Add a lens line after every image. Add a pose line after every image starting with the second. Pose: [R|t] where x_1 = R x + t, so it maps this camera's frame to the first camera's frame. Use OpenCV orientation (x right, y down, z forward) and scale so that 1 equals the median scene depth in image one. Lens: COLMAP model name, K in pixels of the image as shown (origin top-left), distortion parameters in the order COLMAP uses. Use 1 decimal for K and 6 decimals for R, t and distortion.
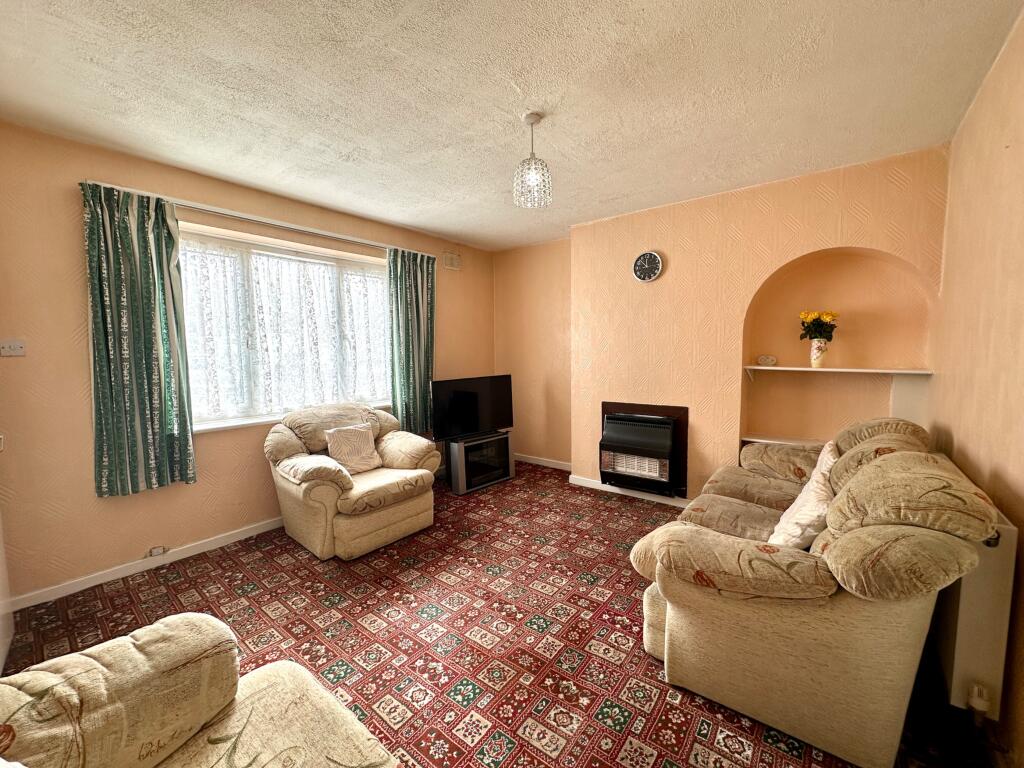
lens RADIAL K [[410.0, 0, 512.9], [0, 410.0, 384.2], [0, 0, 1]] dist [-0.001761, 0.000550]
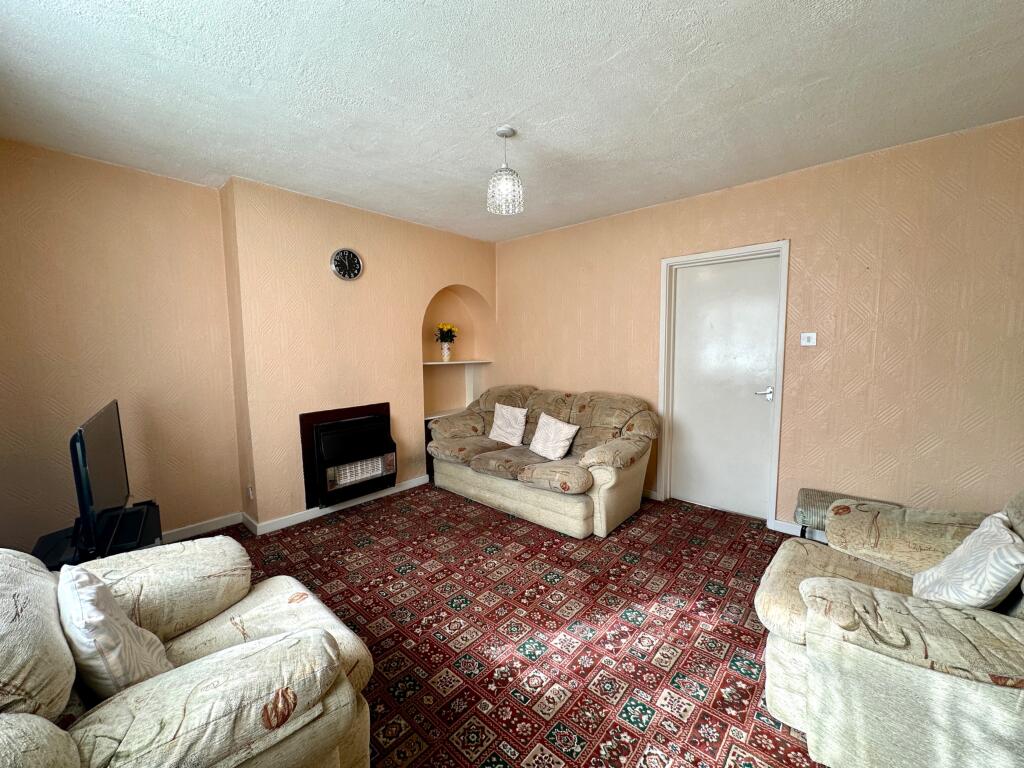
lens RADIAL K [[410.0, 0, 512.5], [0, 410.0, 387.1], [0, 0, 1]] dist [-0.001761, 0.000550]
pose [[0.063020, -0.093295, 0.993642, -0.762767], [0.093556, 0.991789, 0.087187, -0.058405], [-0.993618, 0.087466, 0.071231, 0.694647]]
